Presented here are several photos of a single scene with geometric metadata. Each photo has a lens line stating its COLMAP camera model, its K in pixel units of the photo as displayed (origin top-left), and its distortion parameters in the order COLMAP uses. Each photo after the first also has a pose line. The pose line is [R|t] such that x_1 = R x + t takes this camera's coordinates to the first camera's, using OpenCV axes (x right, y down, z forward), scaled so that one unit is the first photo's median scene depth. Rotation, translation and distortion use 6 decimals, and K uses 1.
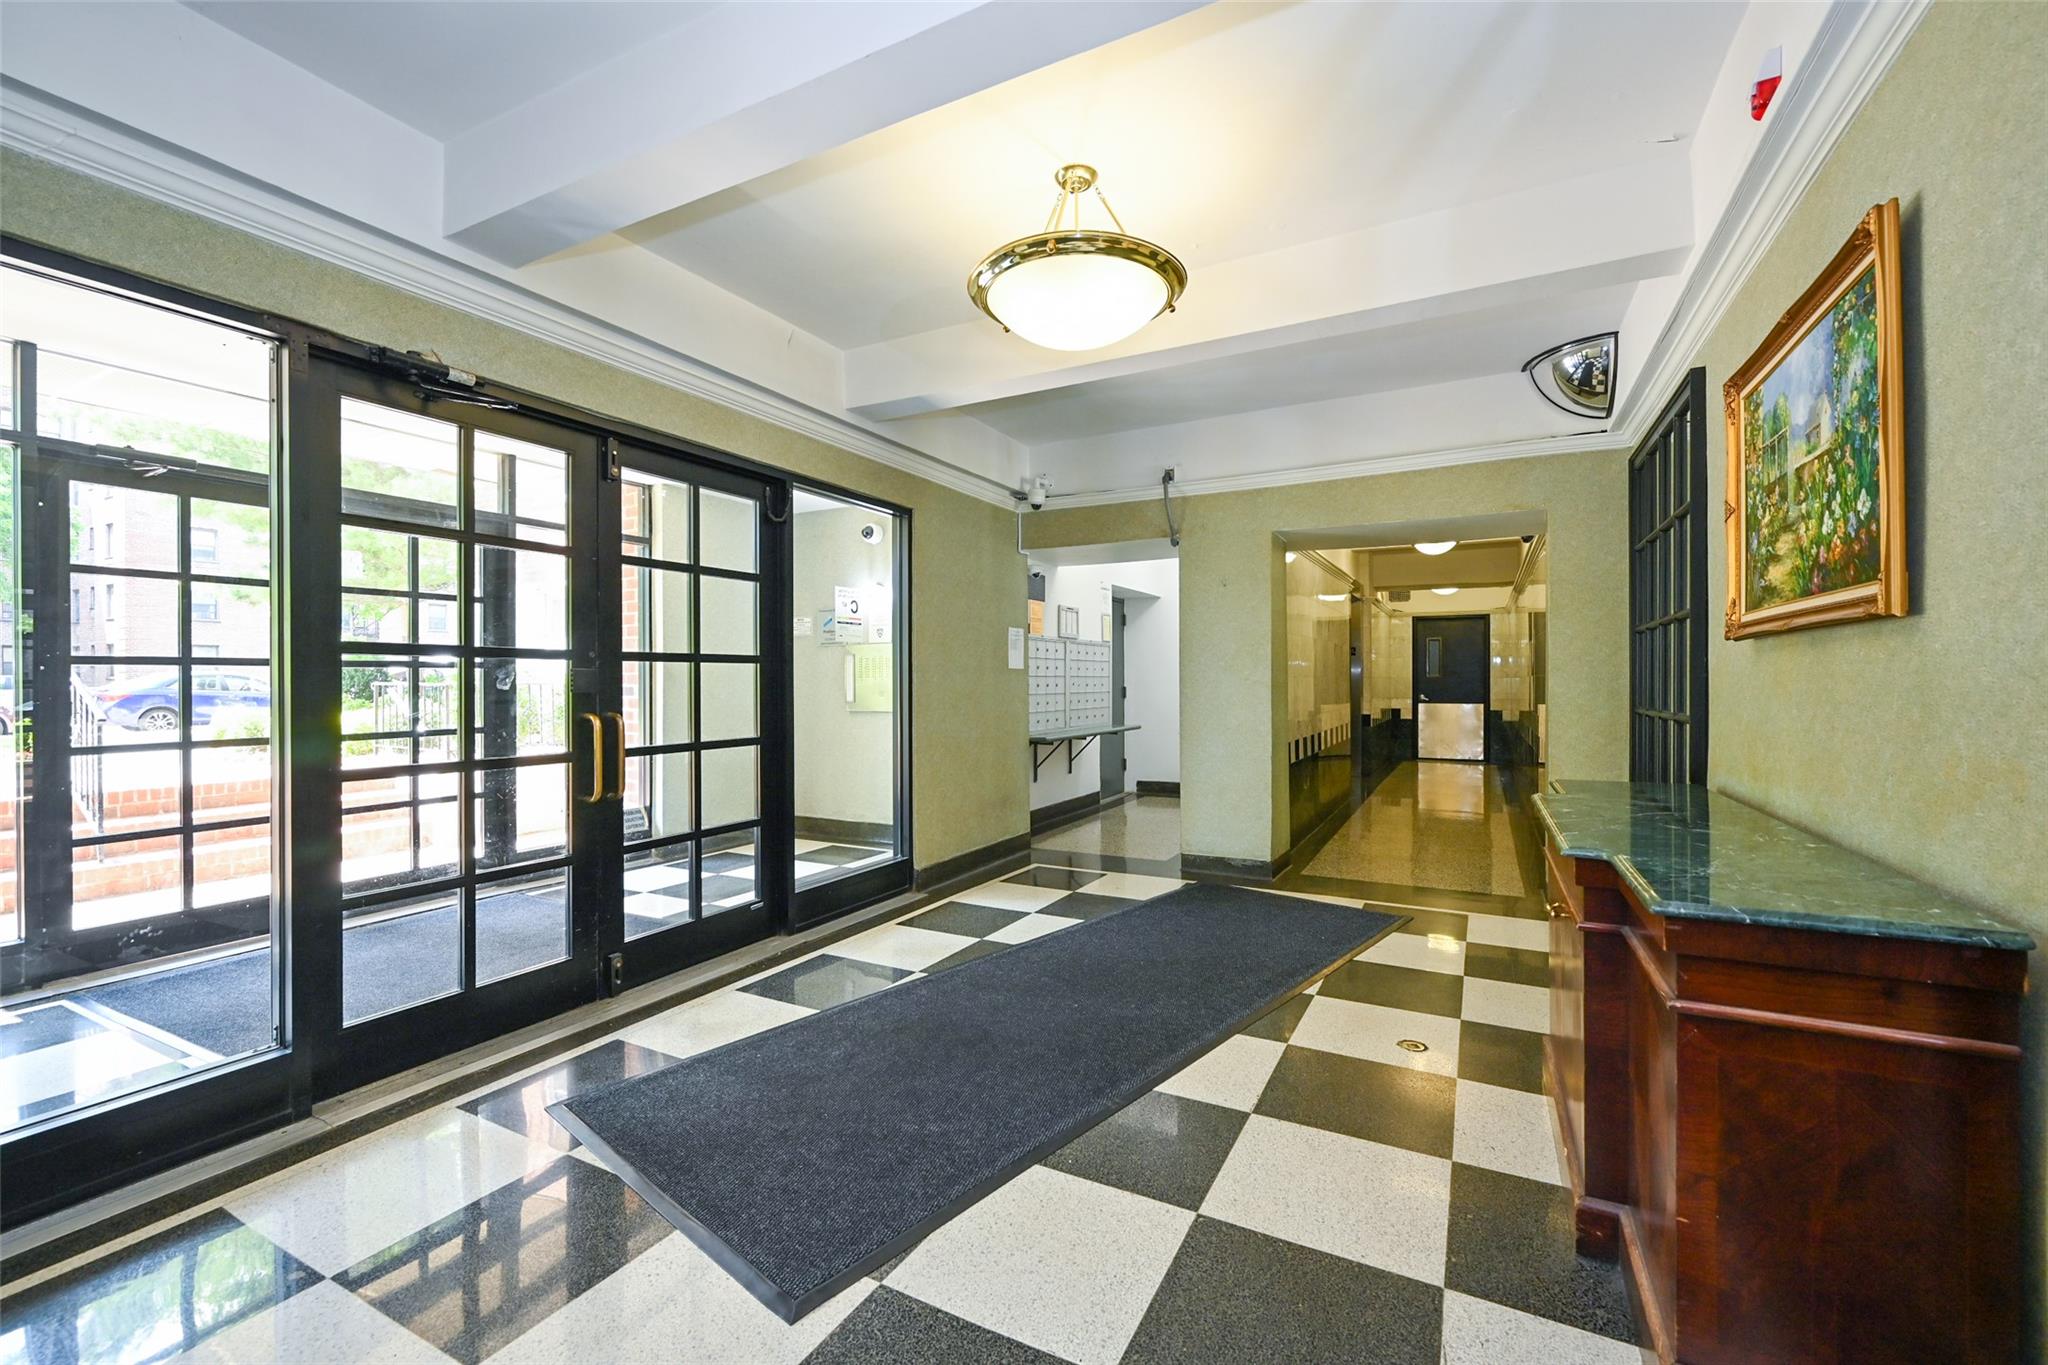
lens RADIAL K [[854.6, 0, 1029.2], [0, 854.6, 684.2], [0, 0, 1]] dist [-0.003167, 0.000048]
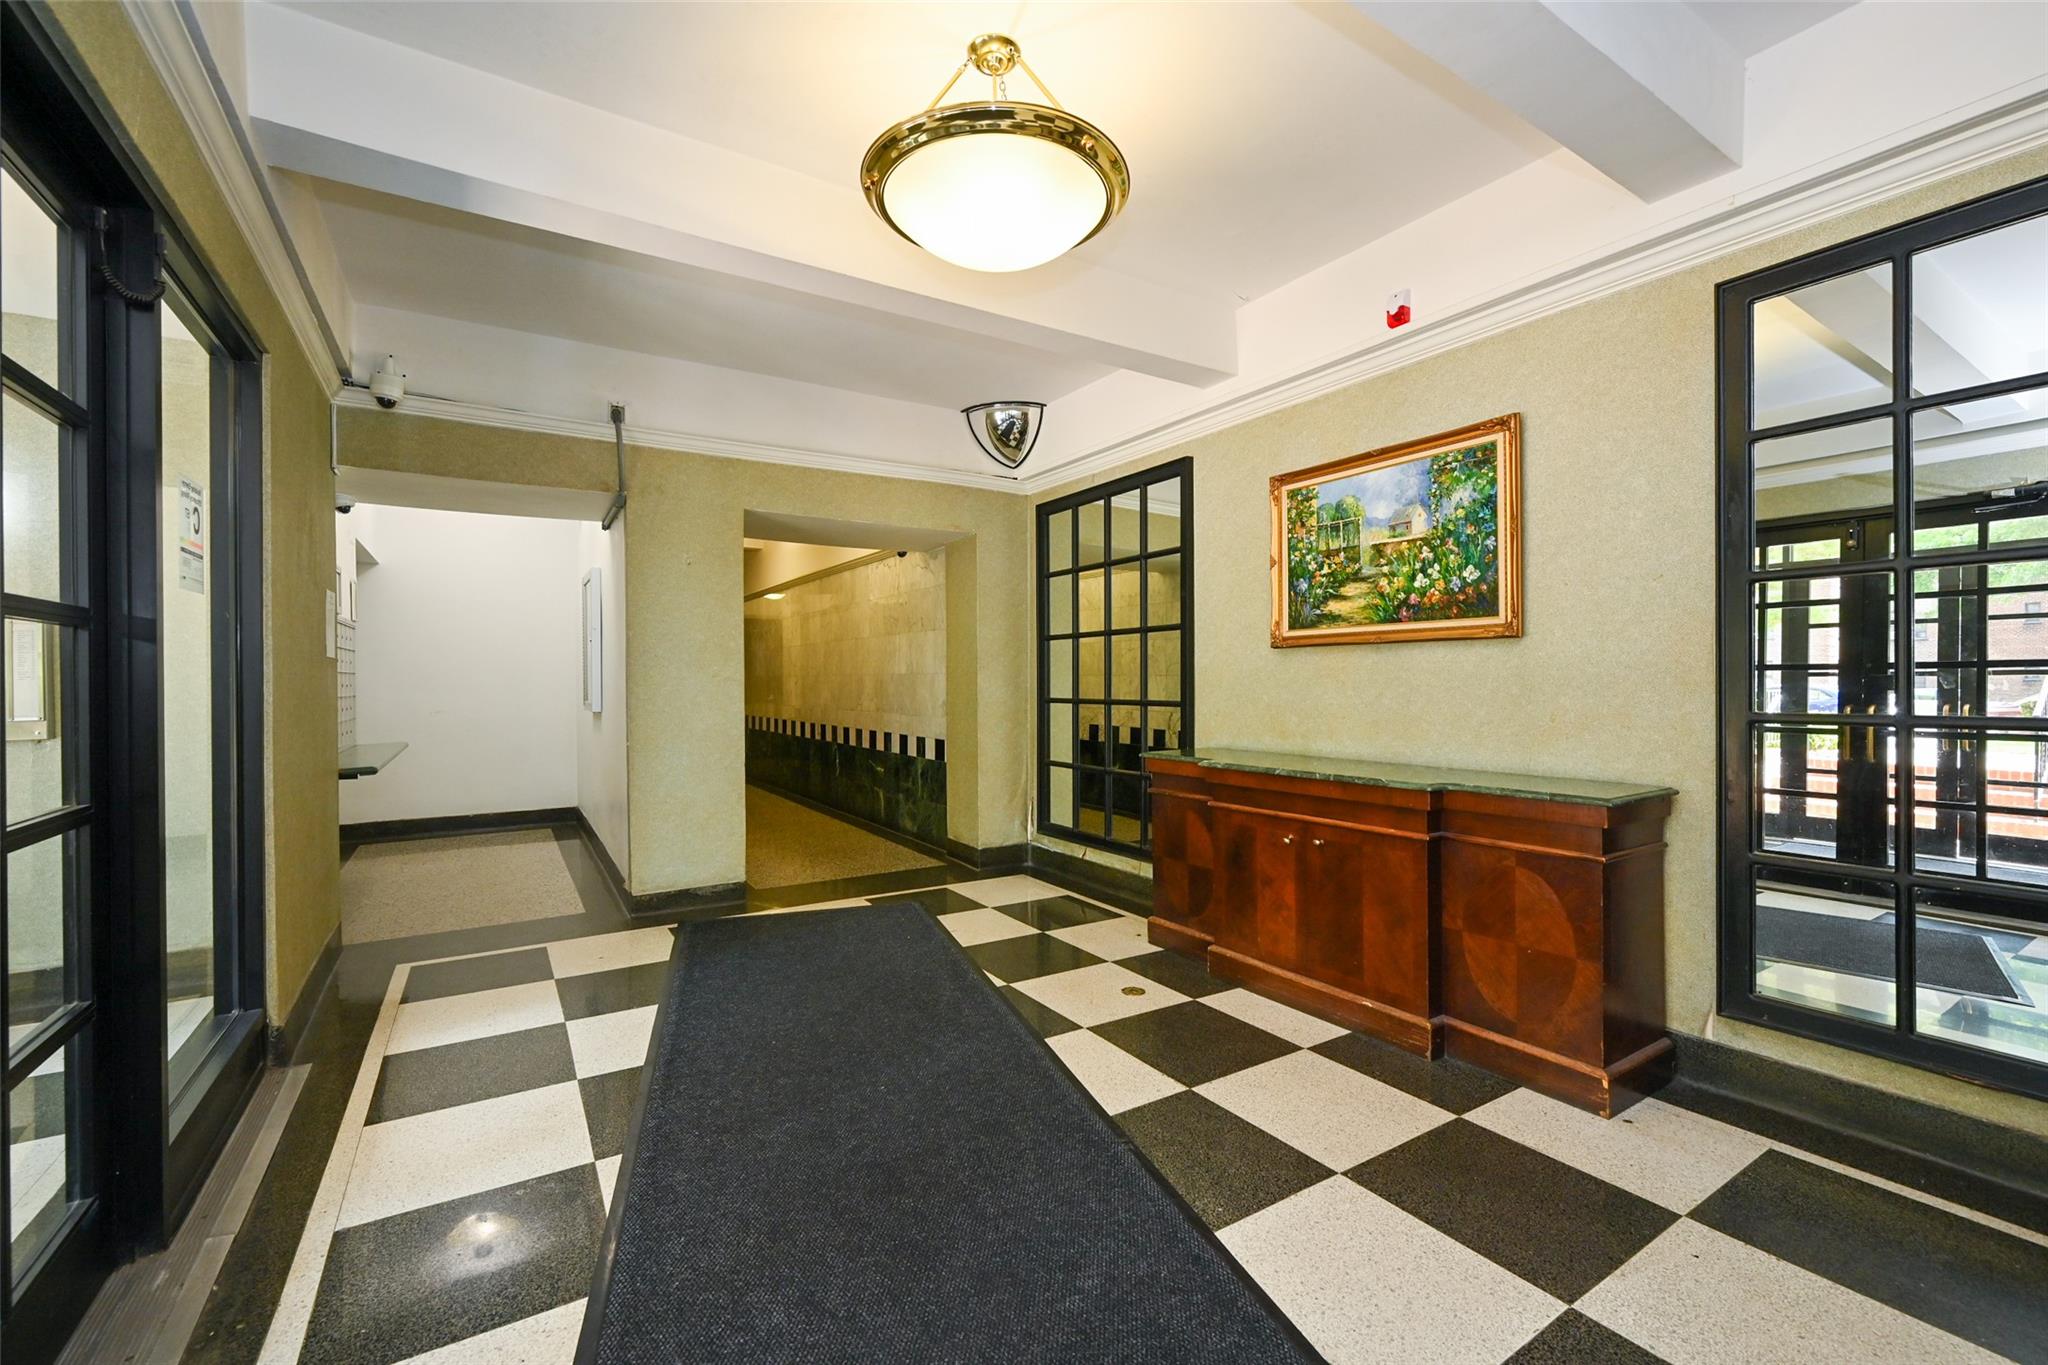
lens RADIAL K [[854.6, 0, 1029.2], [0, 854.6, 684.2], [0, 0, 1]] dist [-0.003167, 0.000048]
pose [[0.494363, -0.004204, 0.869245, -0.523781], [0.006870, 0.999976, 0.000929, 0.006400], [-0.869228, 0.005513, 0.494380, 0.465551]]
